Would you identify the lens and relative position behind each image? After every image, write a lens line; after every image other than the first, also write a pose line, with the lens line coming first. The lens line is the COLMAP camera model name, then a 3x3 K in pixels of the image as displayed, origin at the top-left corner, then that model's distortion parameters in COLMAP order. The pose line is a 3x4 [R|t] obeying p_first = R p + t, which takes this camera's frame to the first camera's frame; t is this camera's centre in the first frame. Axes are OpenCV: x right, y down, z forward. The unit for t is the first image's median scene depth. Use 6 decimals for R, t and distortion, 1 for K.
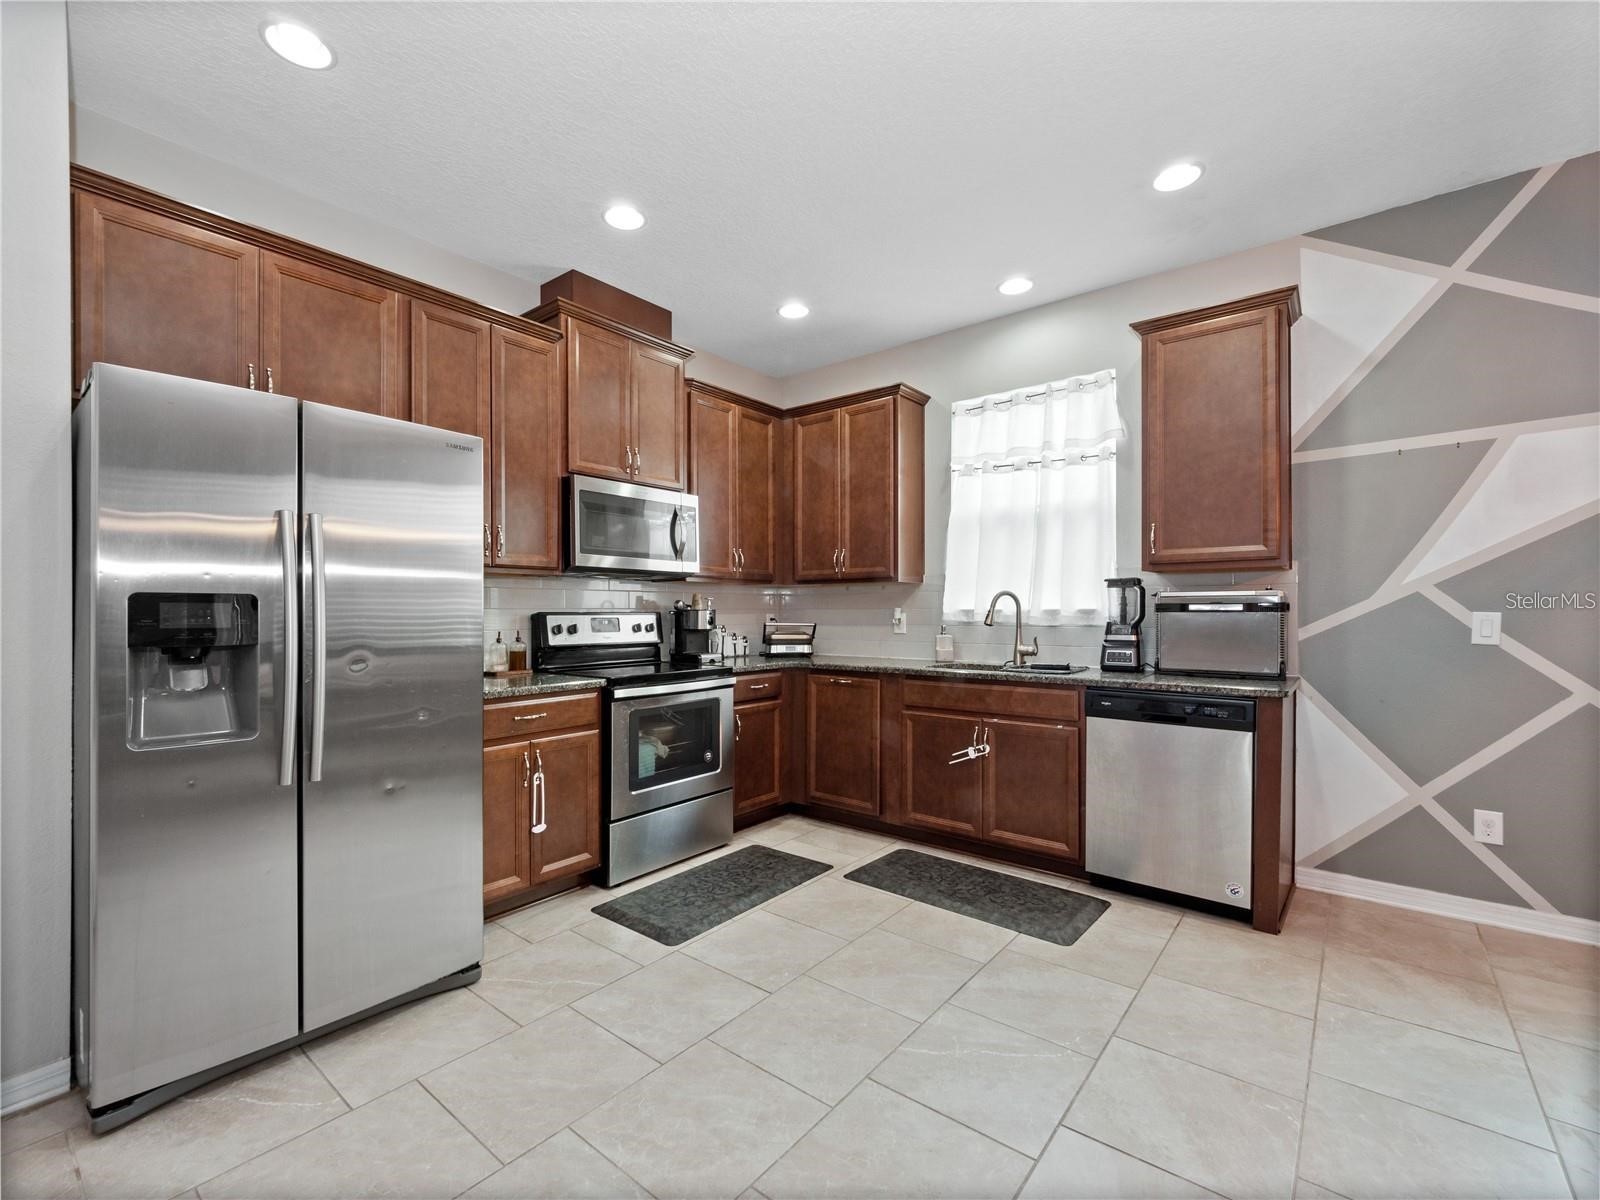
lens RADIAL K [[703.6, 0, 773.6], [0, 703.6, 611.5], [0, 0, 1]] dist [-0.012026, -0.000269]
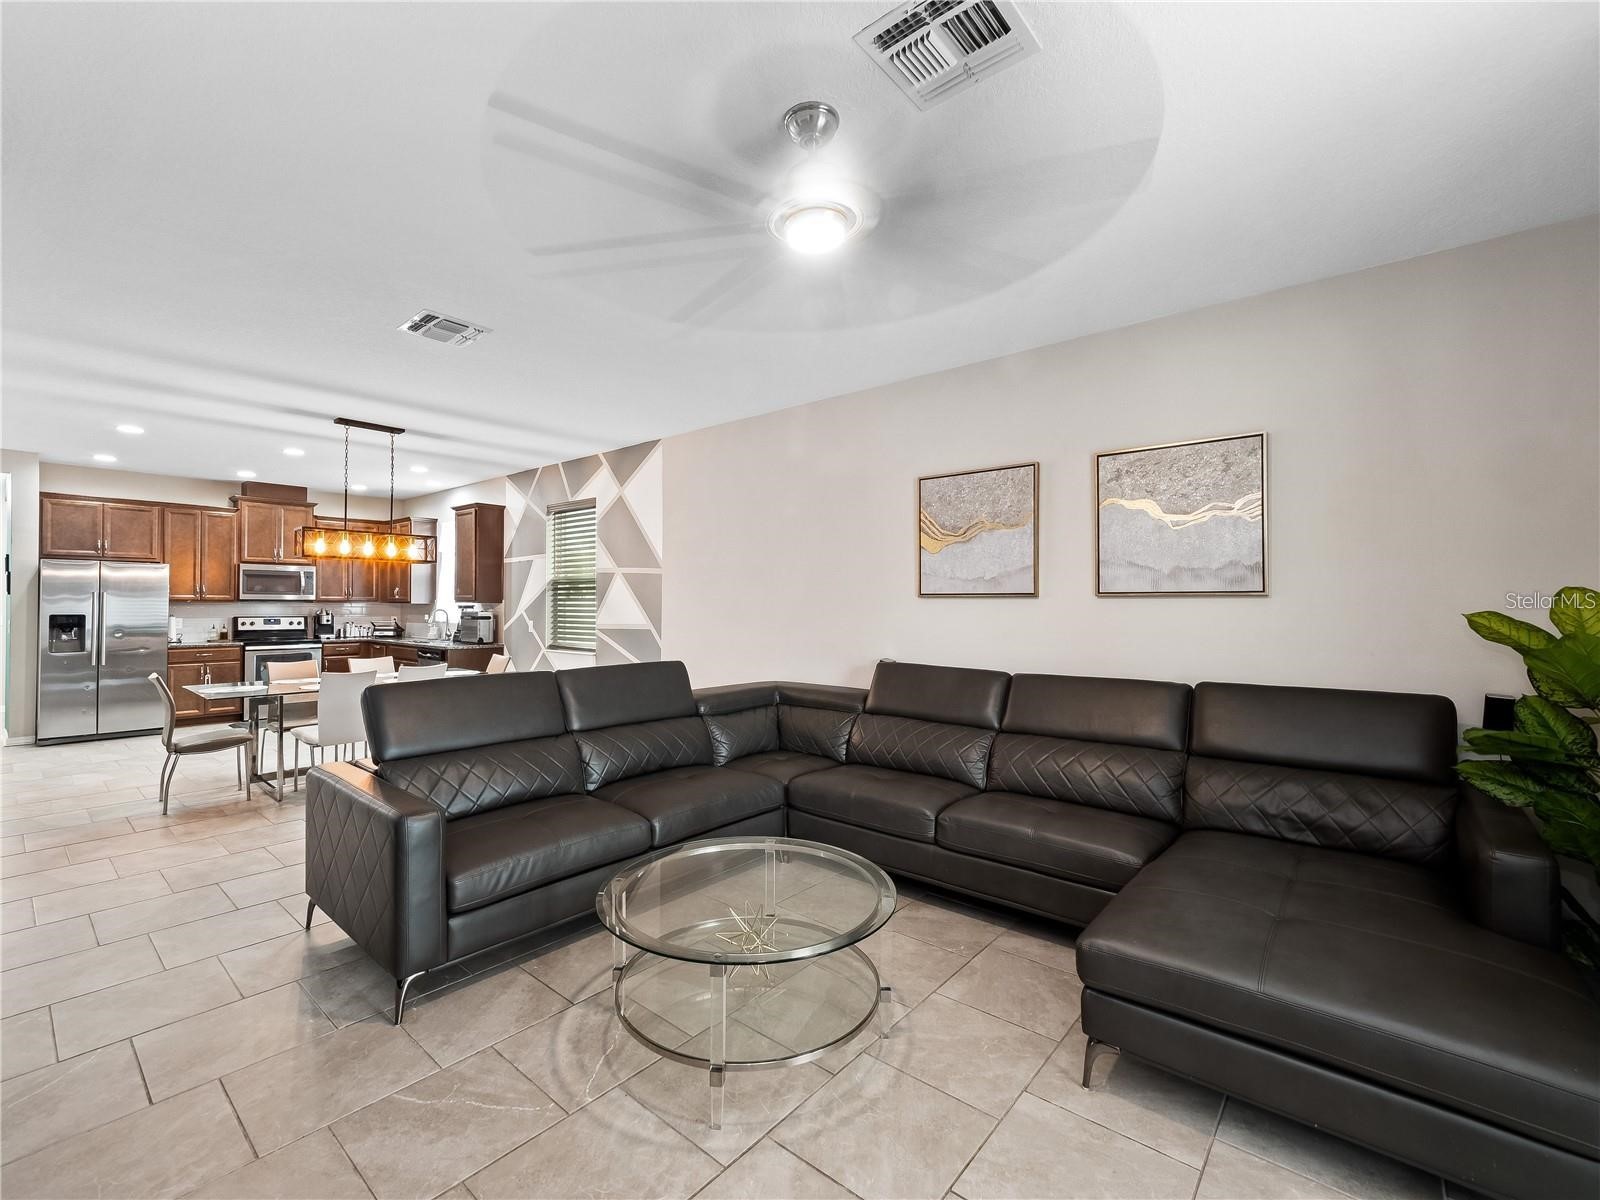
lens RADIAL K [[689.0, 0, 763.6], [0, 689.0, 599.0], [0, 0, 1]] dist [-0.002780, -0.000594]
pose [[0.999684, 0.007988, -0.023836, 1.666432], [-0.008144, 0.999946, -0.006461, -0.063553], [0.023783, 0.006653, 0.999695, -1.452515]]
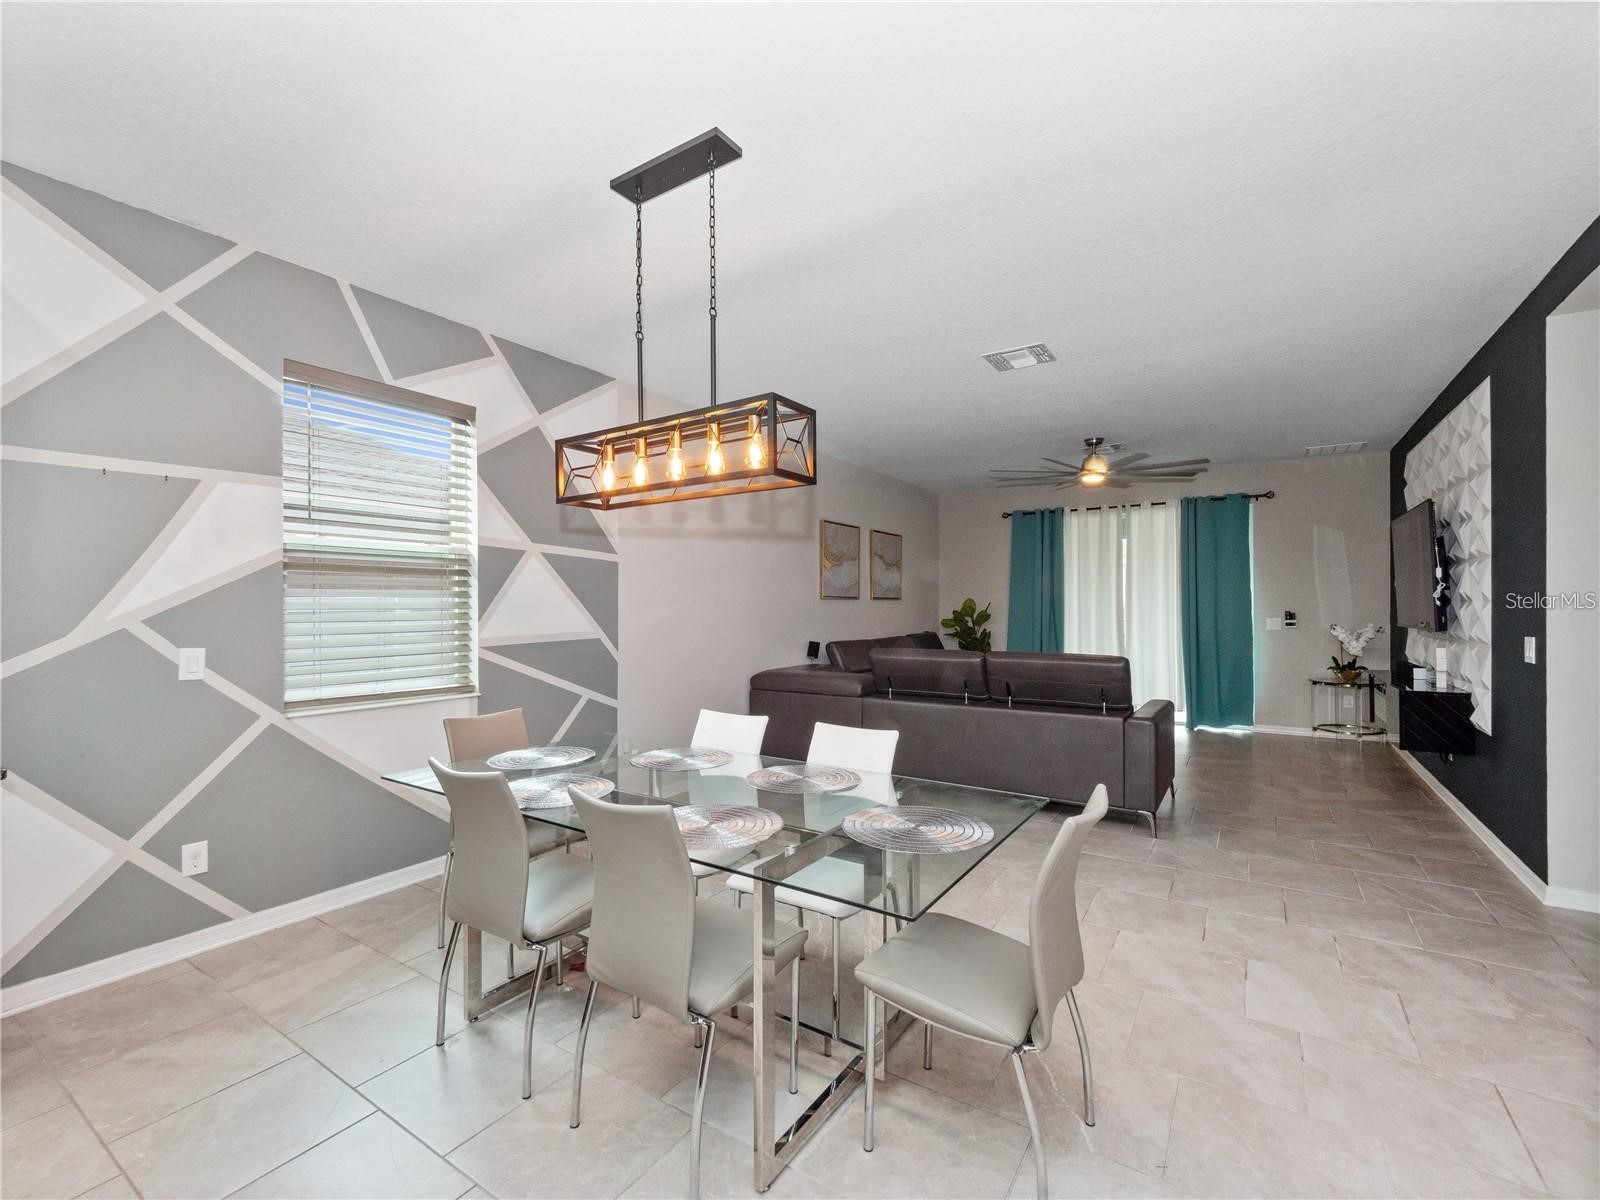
lens RADIAL K [[700.4, 0, 795.1], [0, 700.4, 606.9], [0, 0, 1]] dist [-0.003187, -0.000447]
pose [[-0.120286, 0.006293, 0.992719, -0.080369], [0.004677, 0.999972, -0.005772, -0.040759], [-0.992728, 0.003949, -0.120312, 0.201481]]
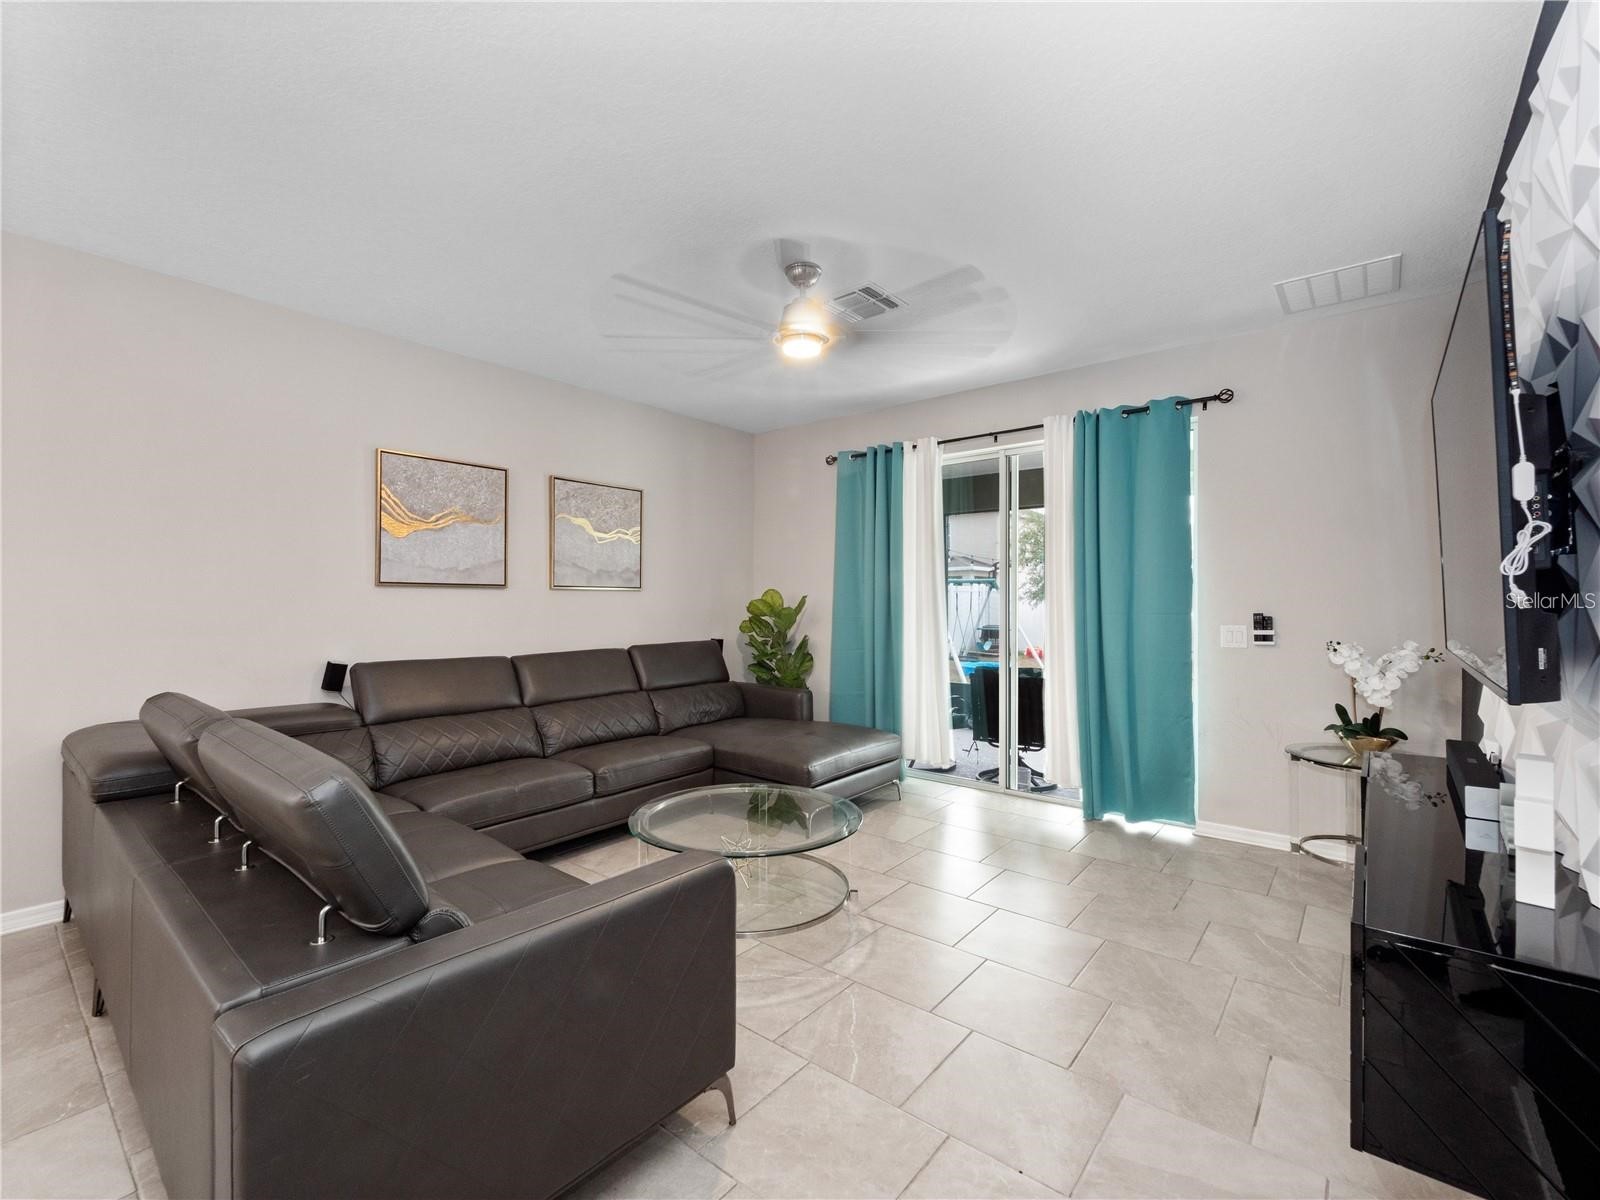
lens RADIAL K [[692.5, 0, 806.5], [0, 692.5, 603.8], [0, 0, 1]] dist [0.014468, -0.008851]
pose [[-0.011548, 0.004235, 0.999924, 0.765862], [-0.001018, 0.999990, -0.004247, -0.043201], [-0.999933, -0.001067, -0.011544, -0.836715]]
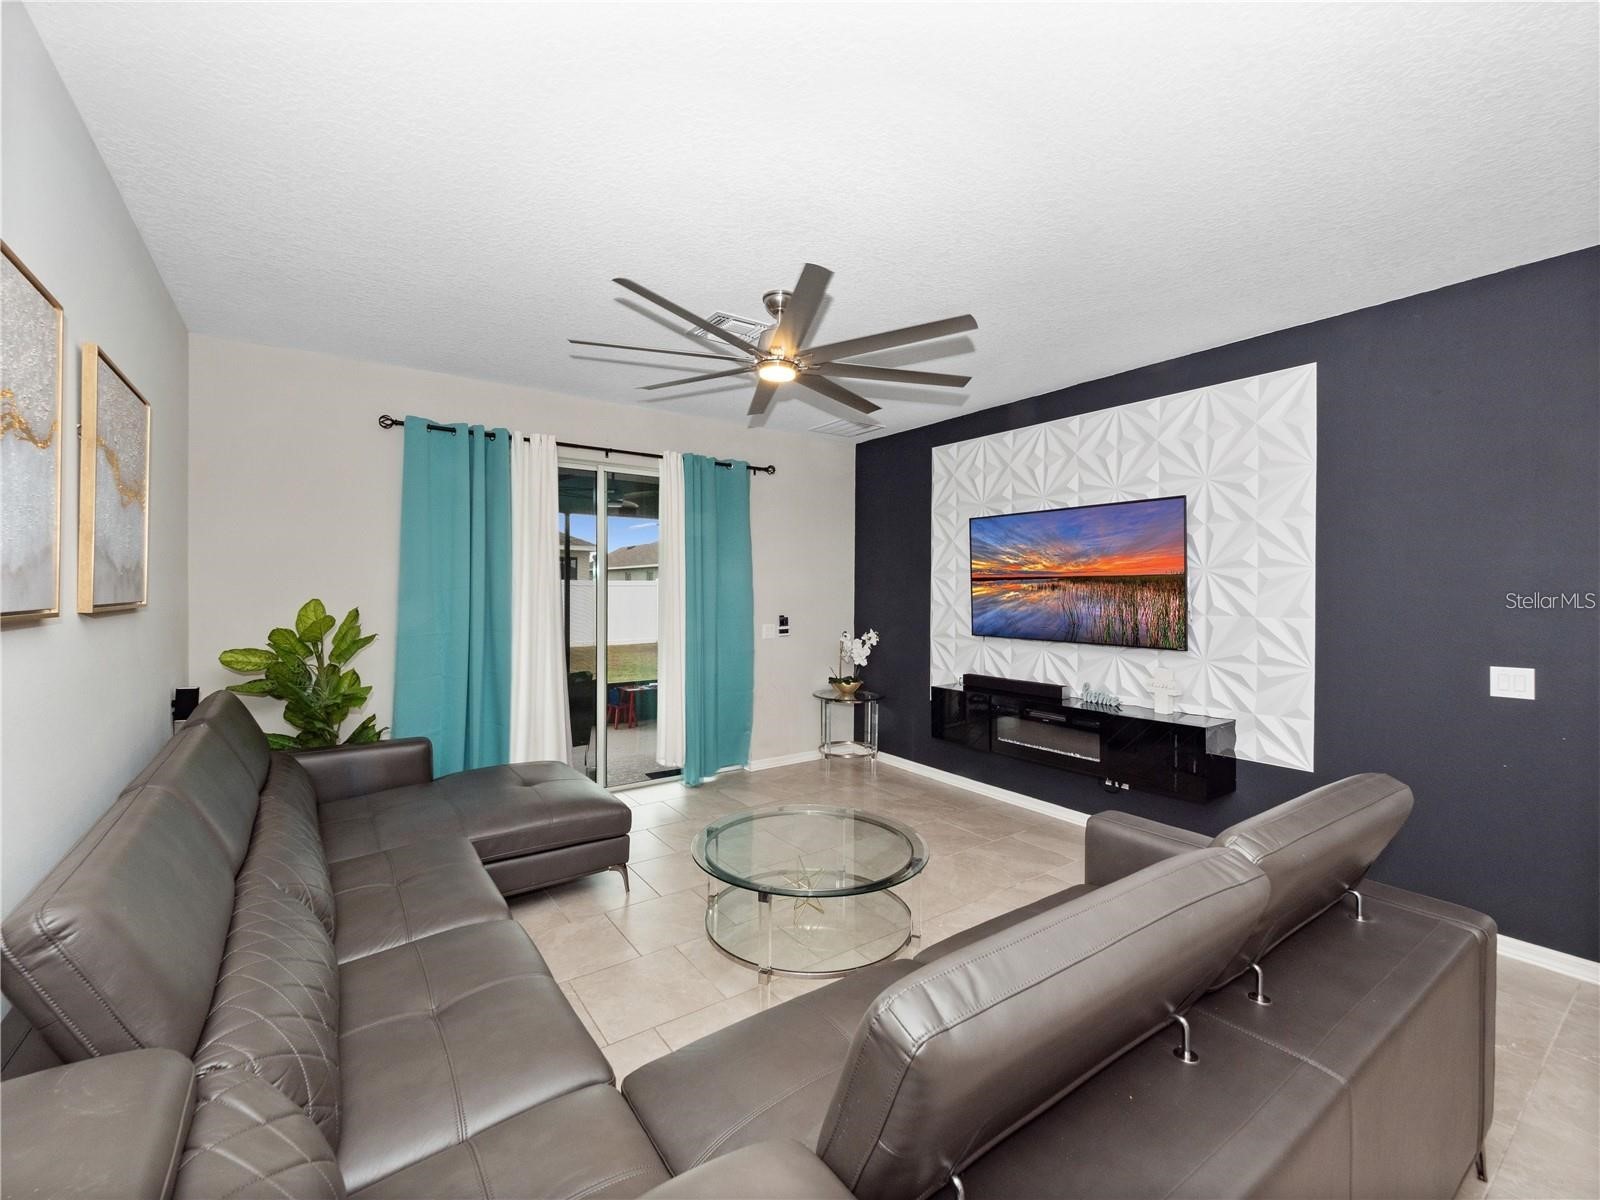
lens RADIAL K [[692.5, 0, 806.5], [0, 692.5, 603.8], [0, 0, 1]] dist [0.014468, -0.008851]
pose [[-0.972520, 0.006062, 0.232740, 1.444577], [0.009416, 0.999867, 0.013302, -0.086683], [-0.232629, 0.015128, -0.972448, 0.120738]]
